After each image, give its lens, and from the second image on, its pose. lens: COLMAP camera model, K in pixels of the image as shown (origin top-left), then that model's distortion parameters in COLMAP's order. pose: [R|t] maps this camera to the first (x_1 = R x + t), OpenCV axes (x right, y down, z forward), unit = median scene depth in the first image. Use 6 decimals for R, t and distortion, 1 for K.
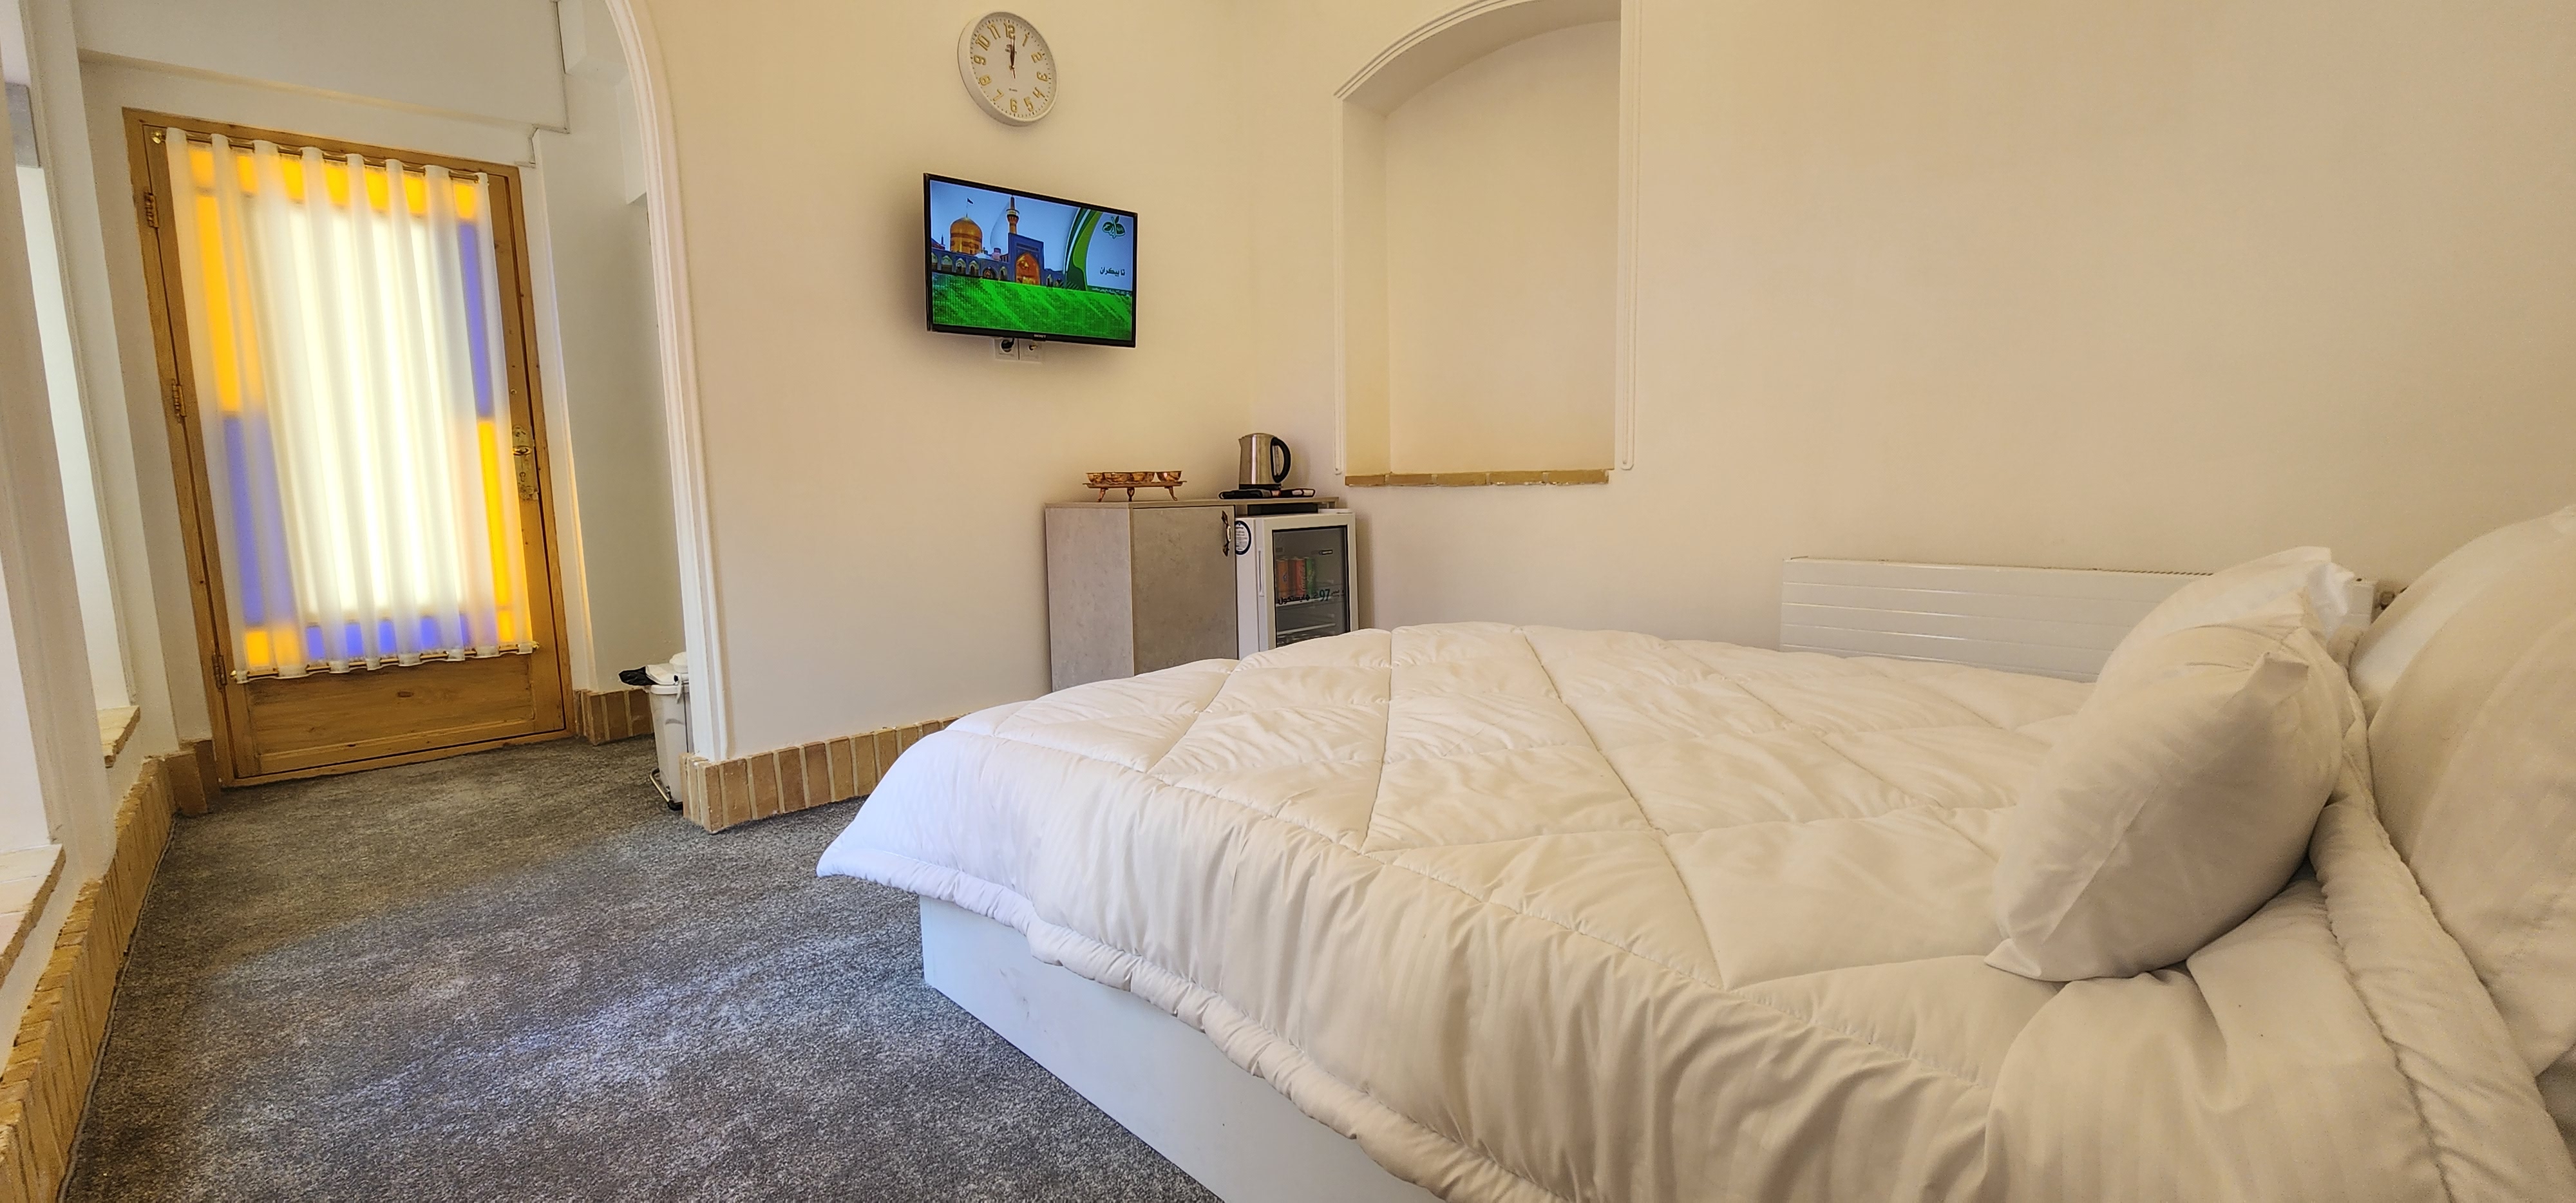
lens RADIAL K [[1056.4, 0, 1288.0], [0, 1056.4, 601.5], [0, 0, 1]] dist [-0.000710, -0.000486]
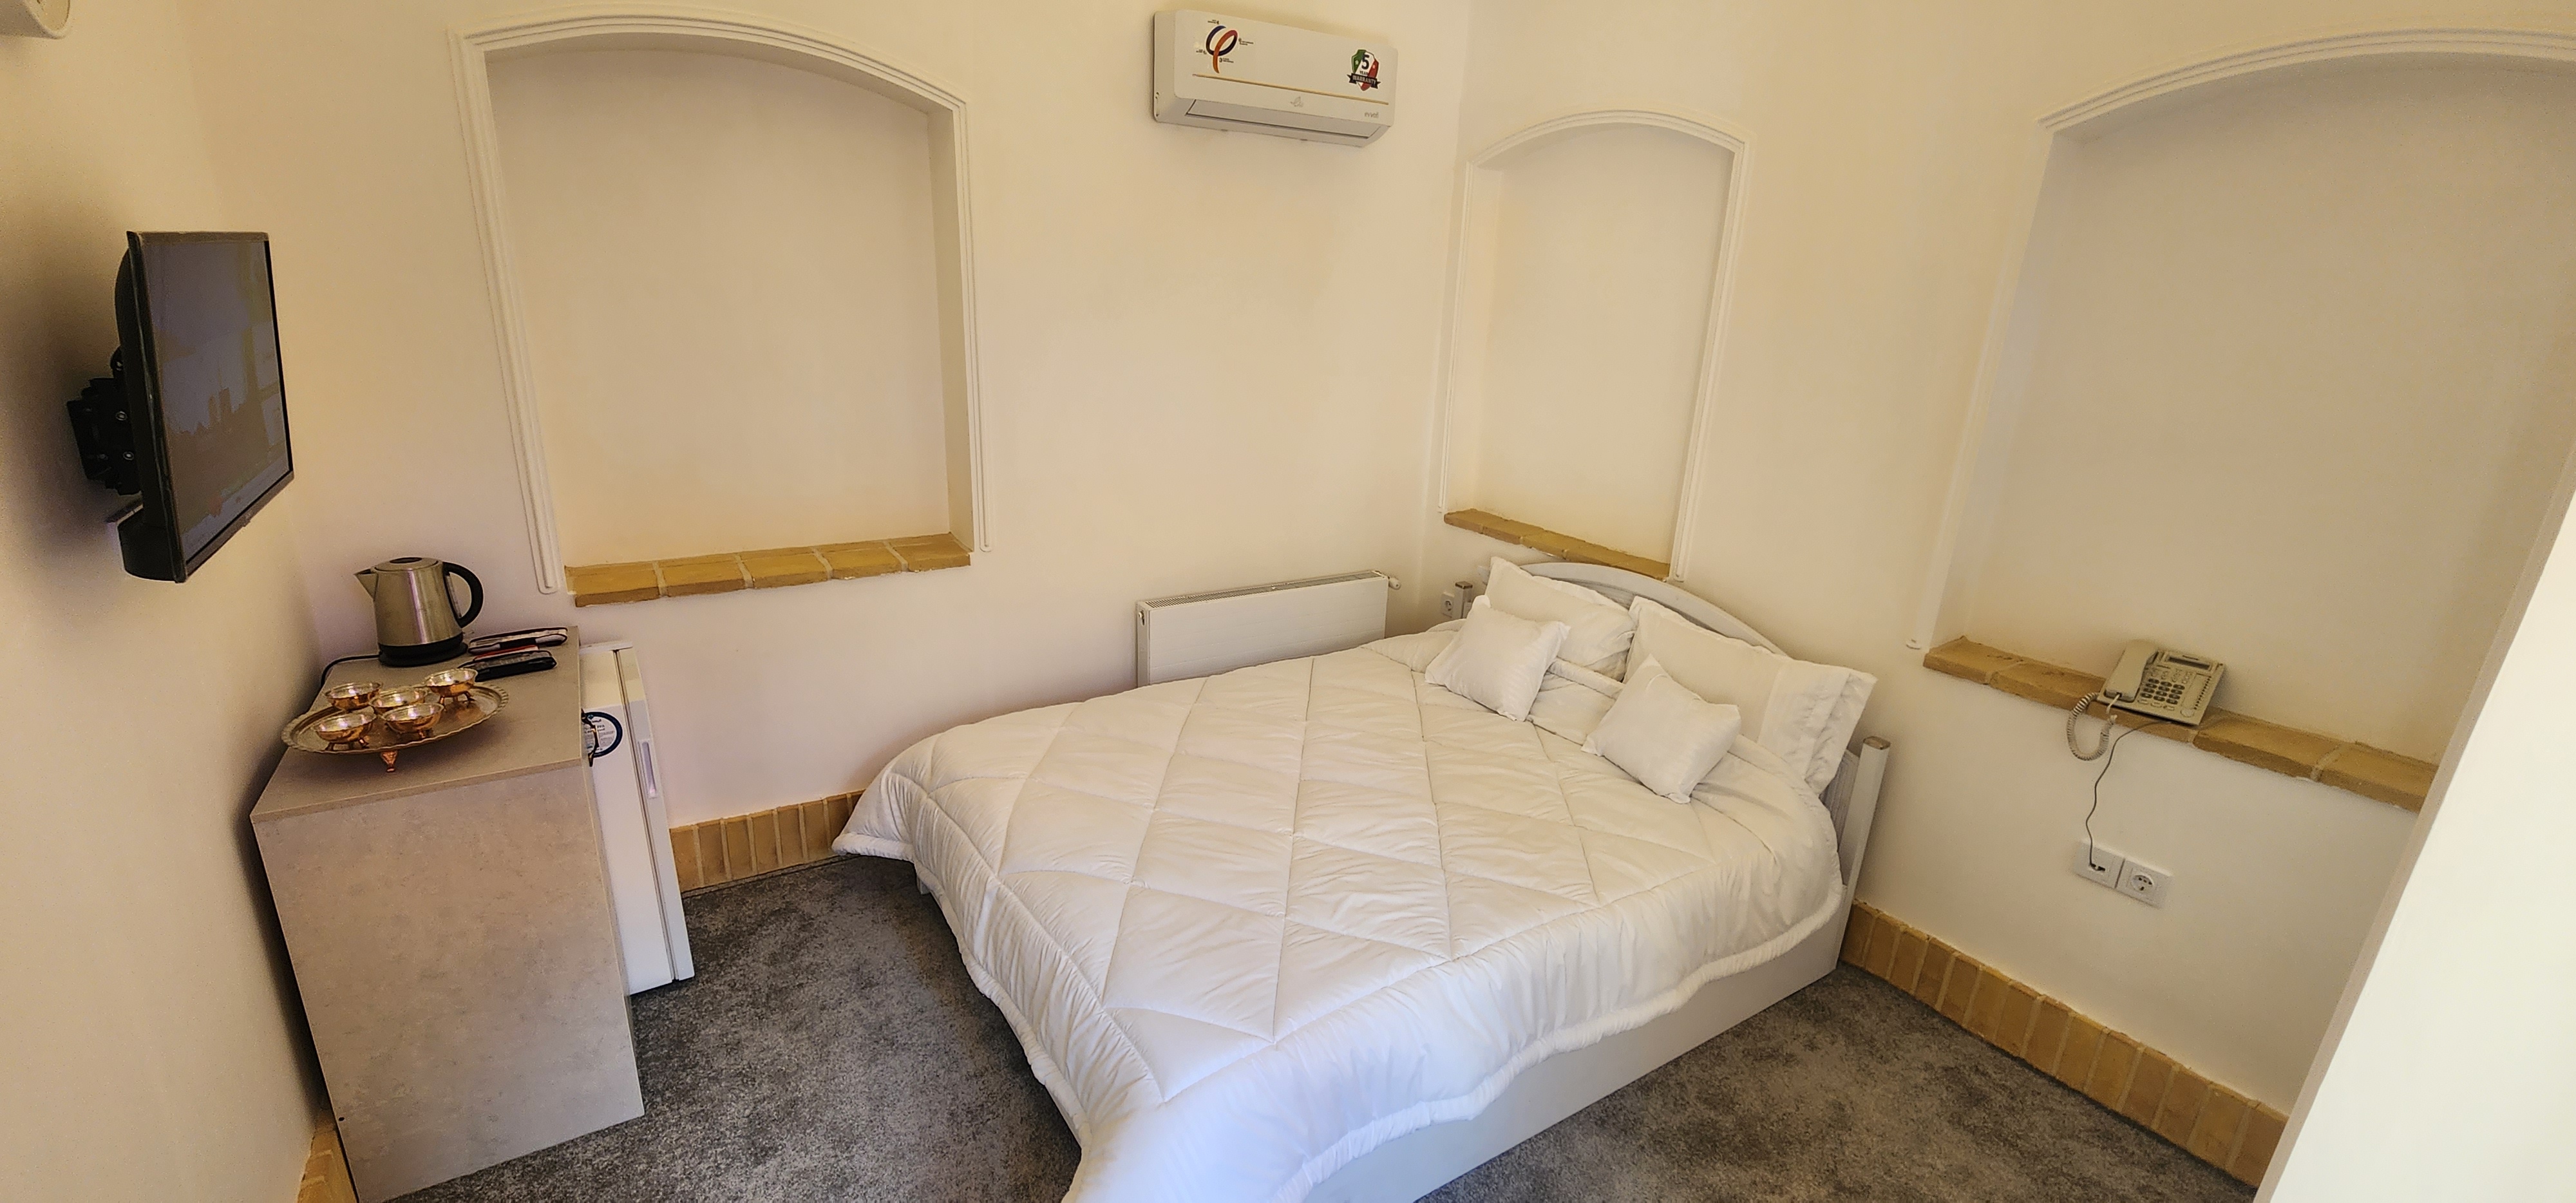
lens RADIAL K [[1056.4, 0, 1288.0], [0, 1056.4, 601.5], [0, 0, 1]] dist [-0.000710, -0.000486]
pose [[0.183381, -0.263394, 0.947098, -0.702998], [0.067658, 0.964533, 0.255143, -0.342031], [-0.980711, 0.017290, 0.194698, 0.474075]]
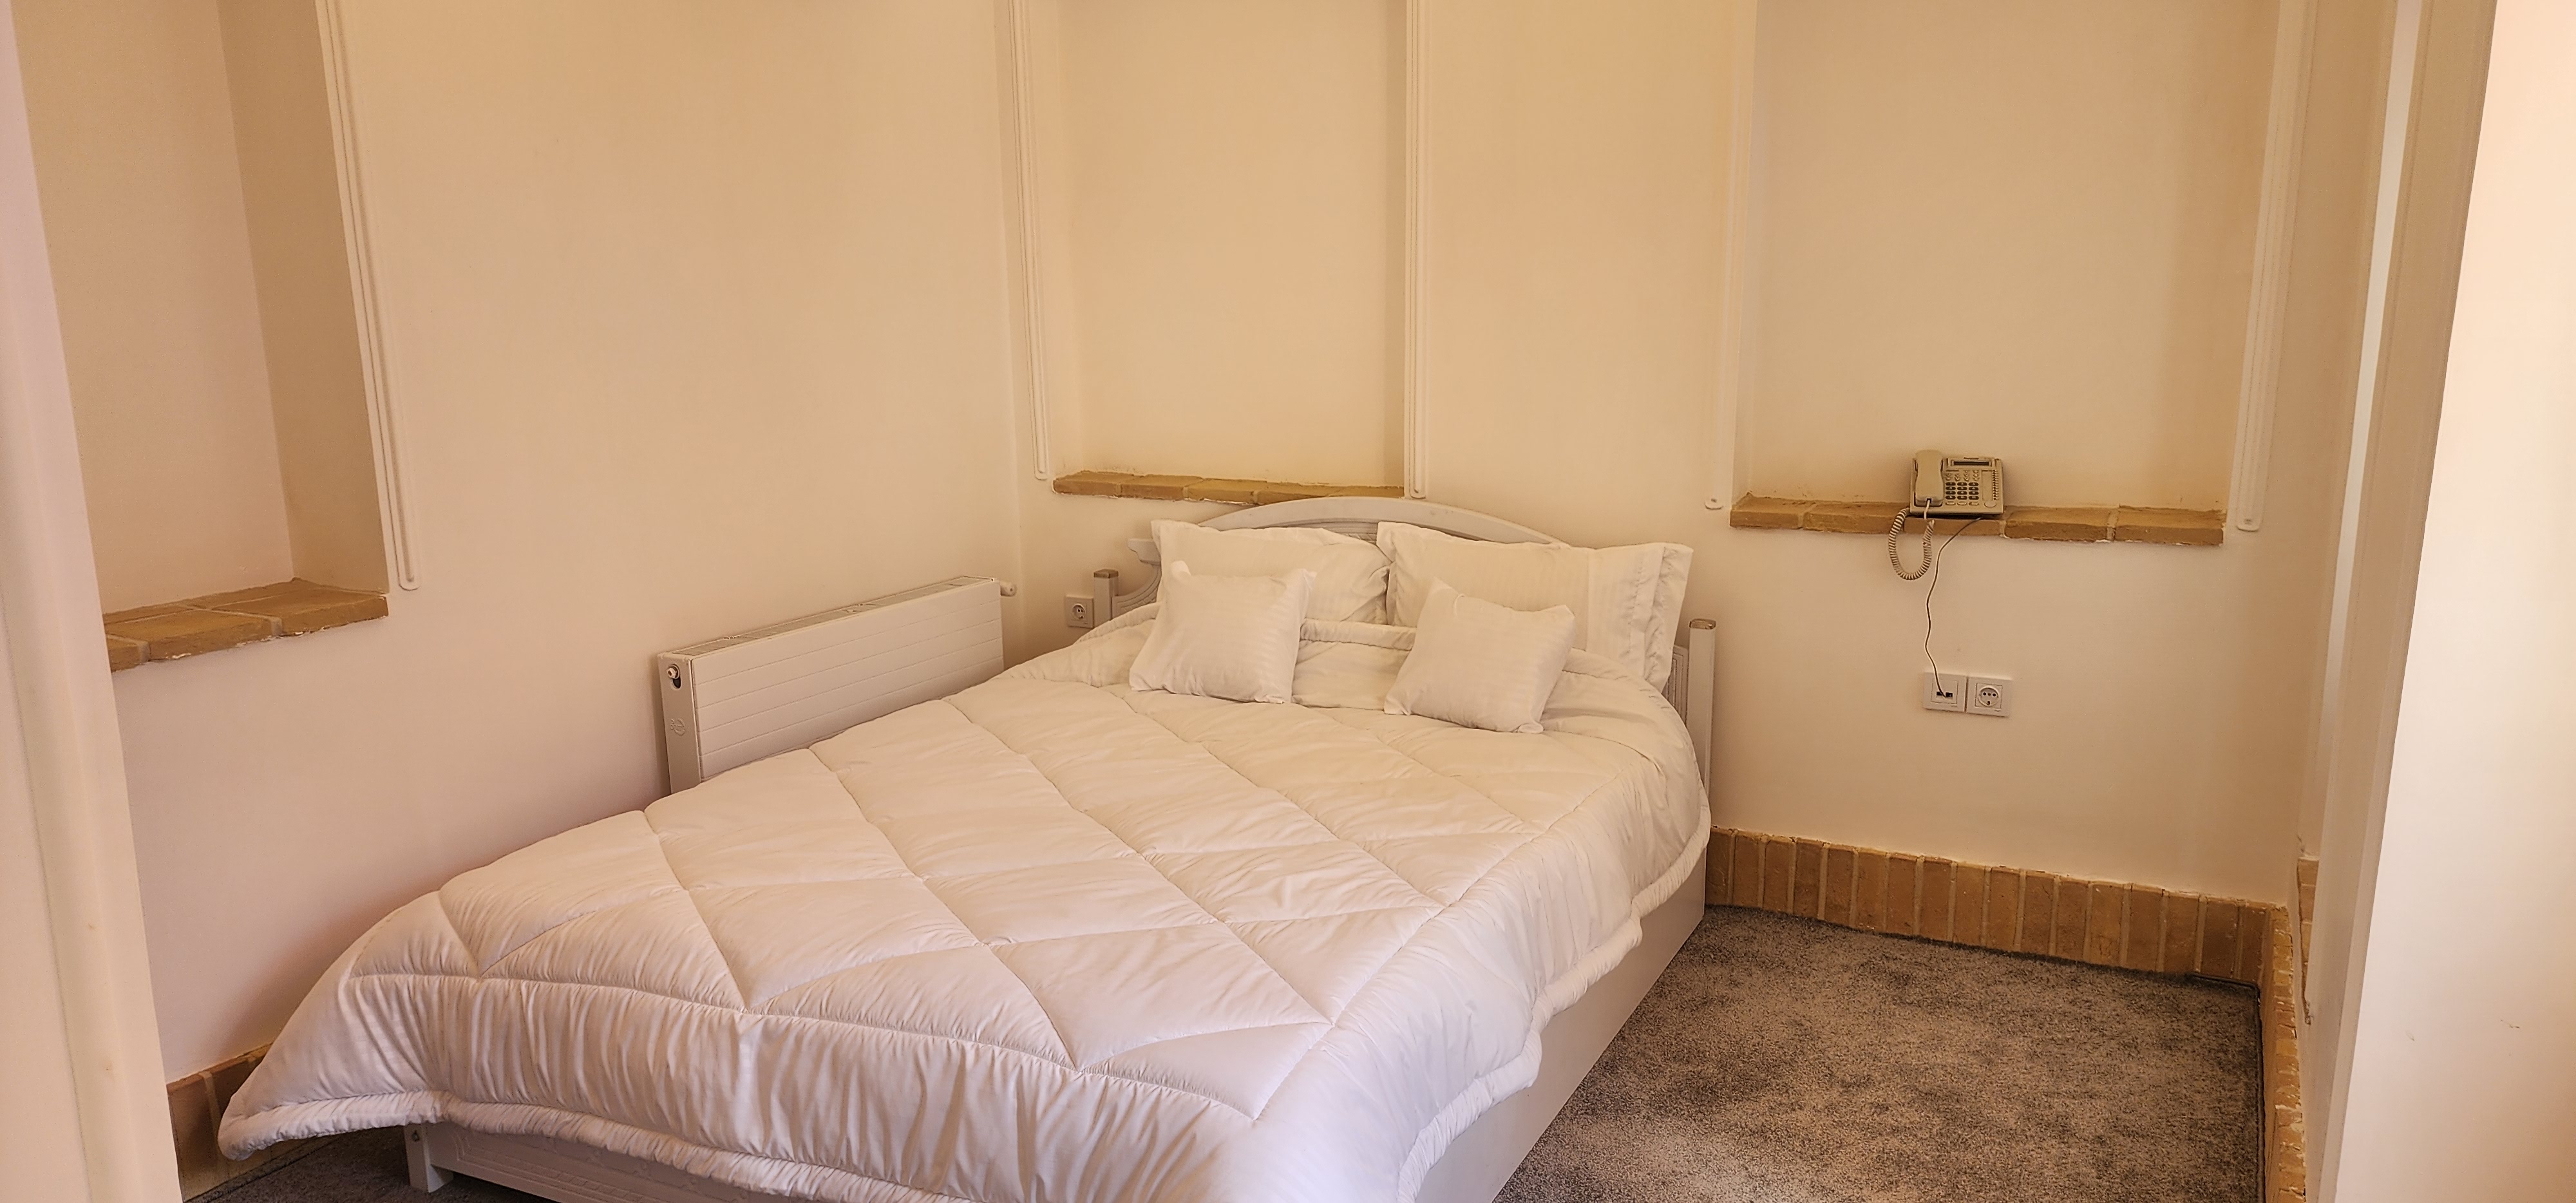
lens RADIAL K [[1708.7, 0, 1301.3], [0, 1708.7, 605.4], [0, 0, 1]] dist [0.053280, -0.002144]
pose [[-0.331547, -0.158397, 0.930047, -0.859866], [0.128284, 0.969080, 0.210776, -0.272823], [-0.934676, 0.189192, -0.300976, 0.823853]]
